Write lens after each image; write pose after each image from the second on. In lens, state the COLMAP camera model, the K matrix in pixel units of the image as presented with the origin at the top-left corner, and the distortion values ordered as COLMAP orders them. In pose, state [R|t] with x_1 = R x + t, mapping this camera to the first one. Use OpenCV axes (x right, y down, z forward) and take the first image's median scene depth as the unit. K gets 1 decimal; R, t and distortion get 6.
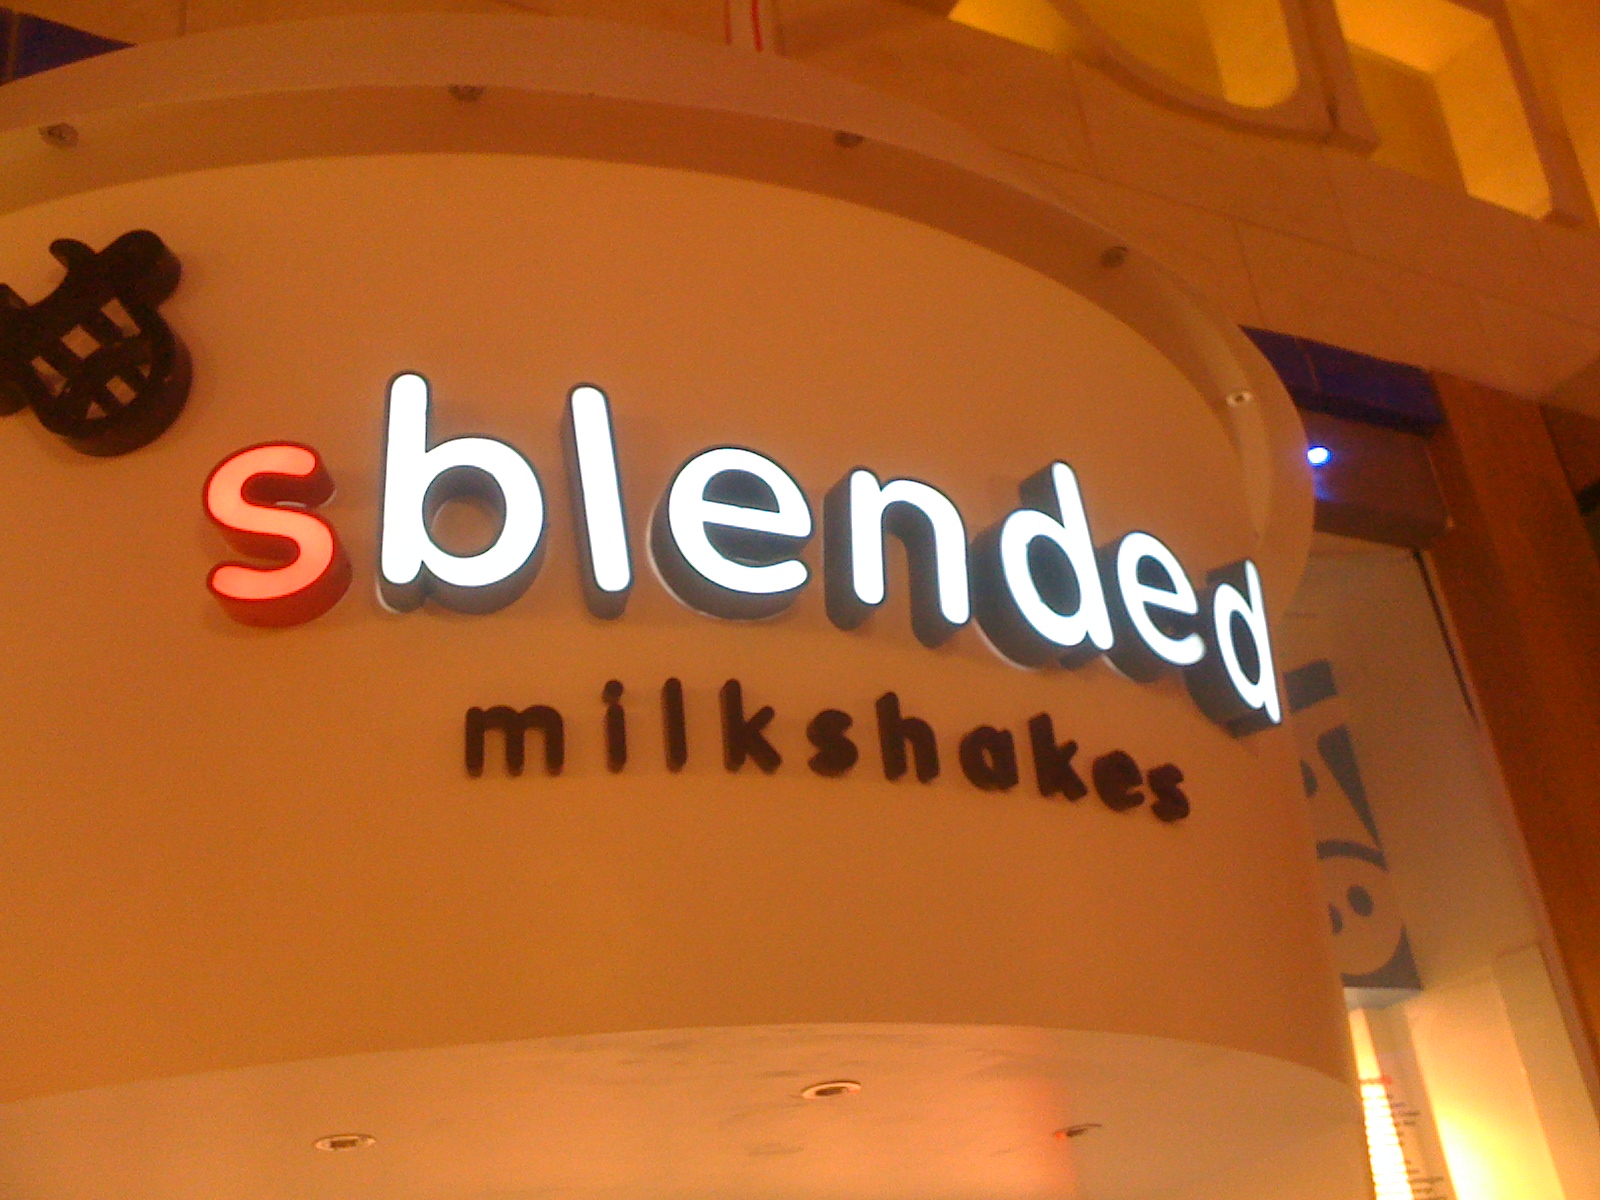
lens RADIAL K [[1770.6, 0, 800.0], [0, 1770.6, 600.0], [0, 0, 1]] dist [0.143782, -0.425724]
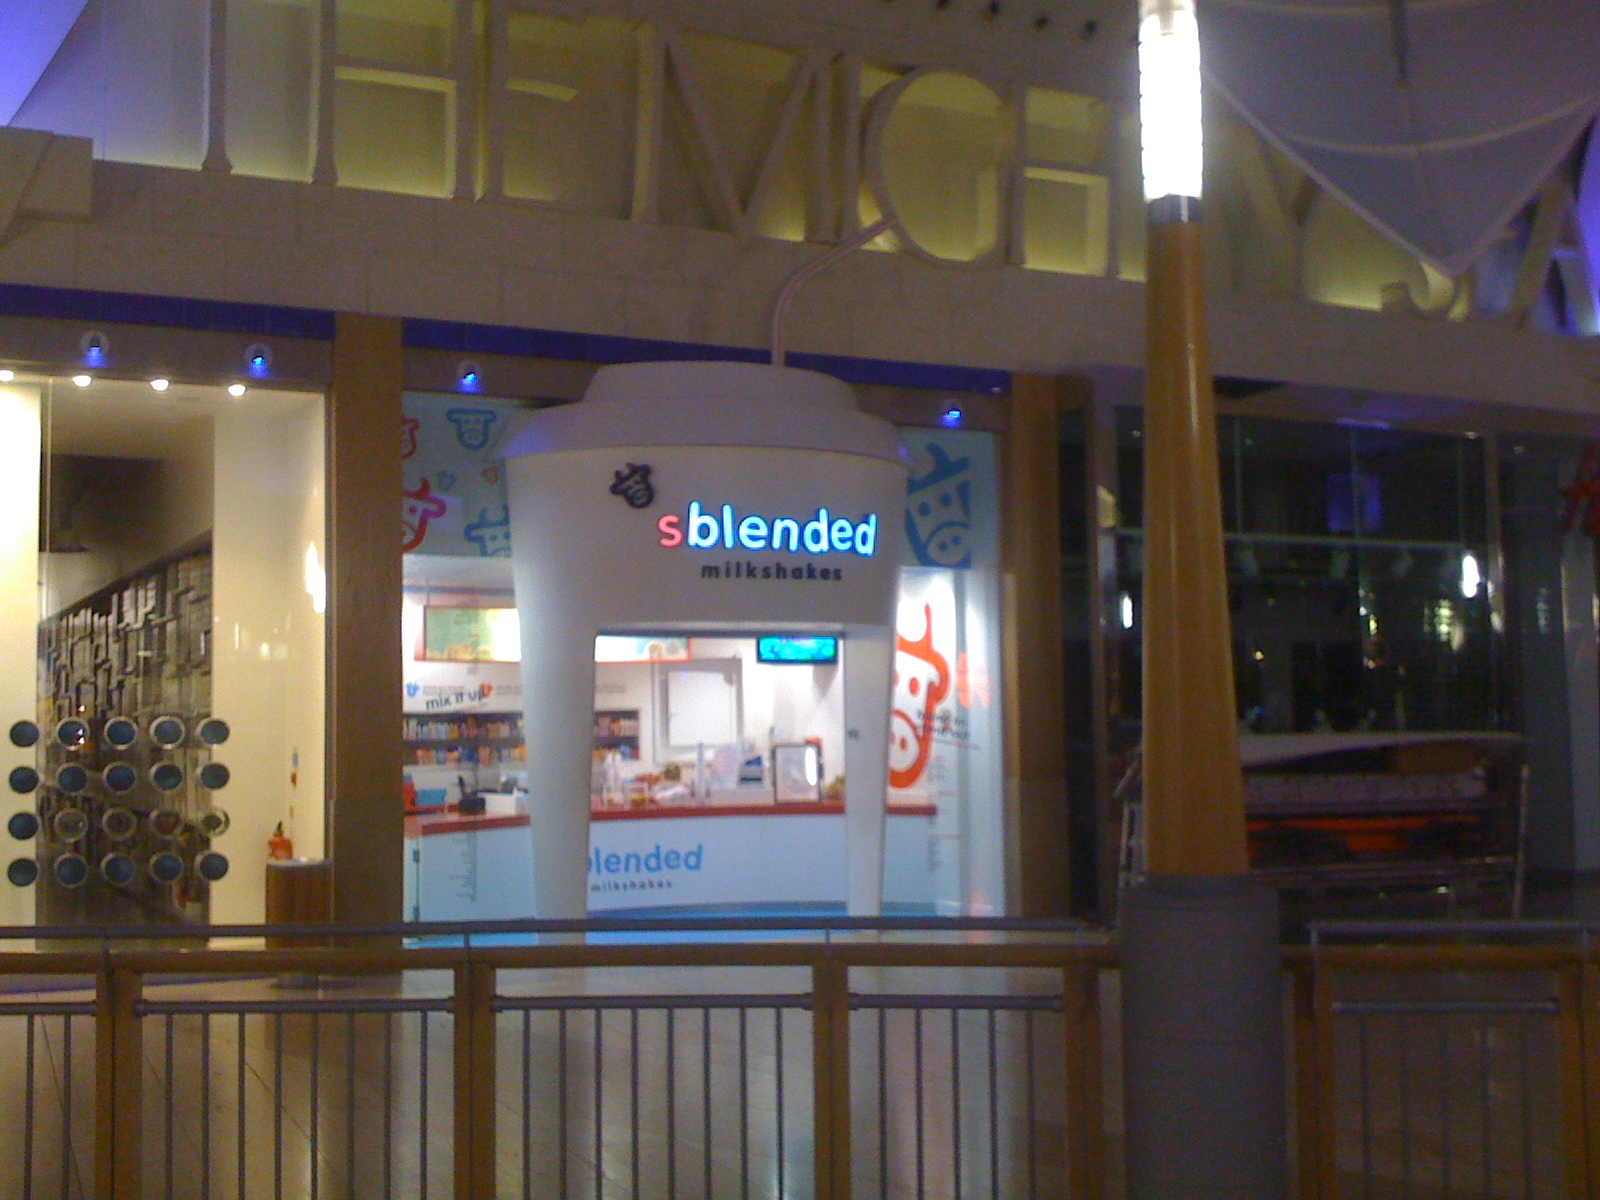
lens RADIAL K [[1770.6, 0, 800.0], [0, 1770.6, 600.0], [0, 0, 1]] dist [0.143782, -0.425724]
pose [[0.993040, 0.111515, -0.037889, 0.336711], [-0.084841, 0.900454, 0.426597, -2.183681], [0.081689, -0.420413, 0.903648, -3.976277]]
